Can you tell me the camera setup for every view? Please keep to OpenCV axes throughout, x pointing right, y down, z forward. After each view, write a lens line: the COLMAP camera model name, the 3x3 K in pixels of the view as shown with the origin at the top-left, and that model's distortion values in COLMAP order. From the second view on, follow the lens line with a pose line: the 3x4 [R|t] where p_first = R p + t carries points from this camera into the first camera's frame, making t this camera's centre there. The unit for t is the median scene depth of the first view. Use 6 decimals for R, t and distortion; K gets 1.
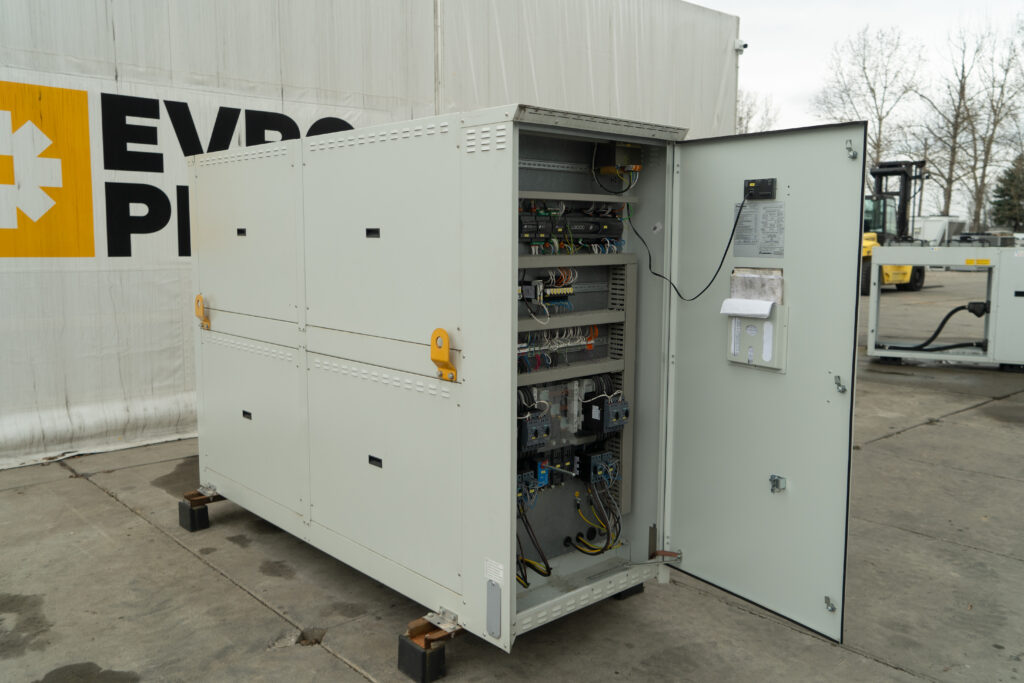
lens RADIAL K [[852.7, 0, 516.2], [0, 852.7, 338.9], [0, 0, 1]] dist [0.001208, 0.005545]
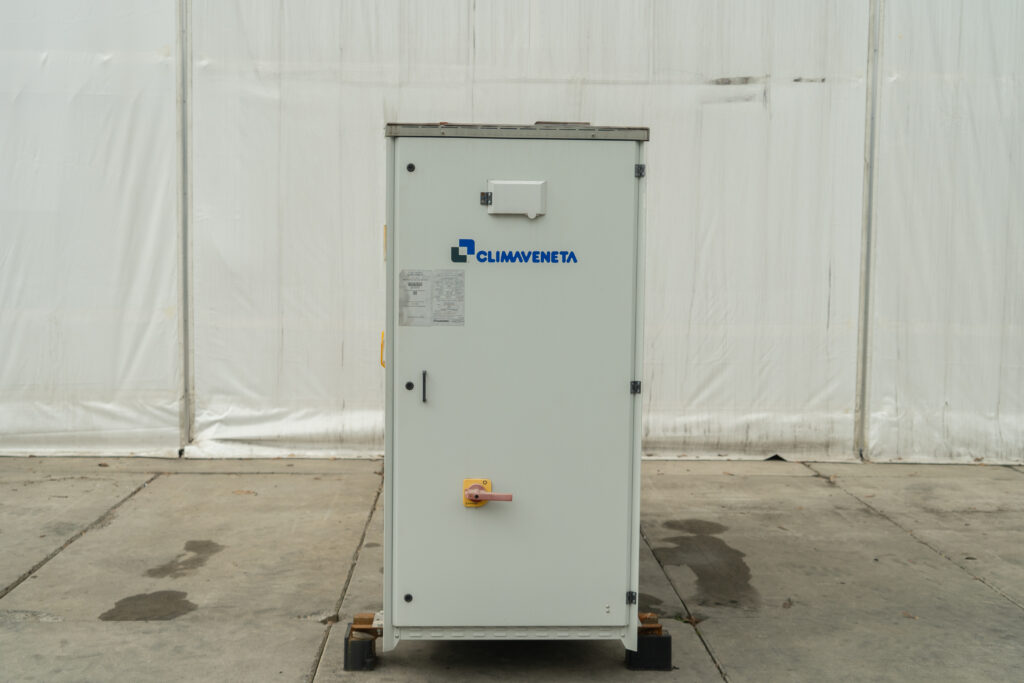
lens RADIAL K [[1163.9, 0, 514.0], [0, 1163.9, 338.5], [0, 0, 1]] dist [0.017231, 0.001445]
pose [[0.767040, 0.062564, -0.638542, 0.608746], [-0.090330, 0.995852, -0.010934, -0.001682], [0.635209, 0.066067, 0.769510, 0.002505]]
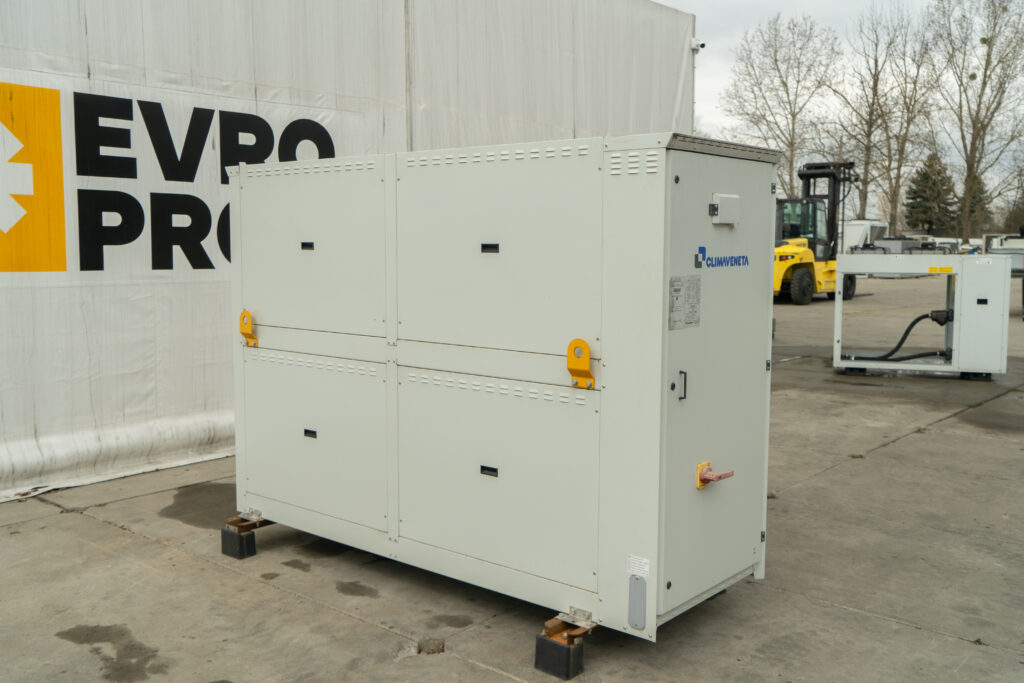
lens RADIAL K [[973.7, 0, 509.7], [0, 973.7, 342.4], [0, 0, 1]] dist [0.009740, 0.012714]
pose [[0.991979, -0.015221, 0.125486, -0.209724], [0.017294, 0.999731, -0.015447, 0.005694], [-0.125217, 0.017493, 0.991975, -0.121177]]
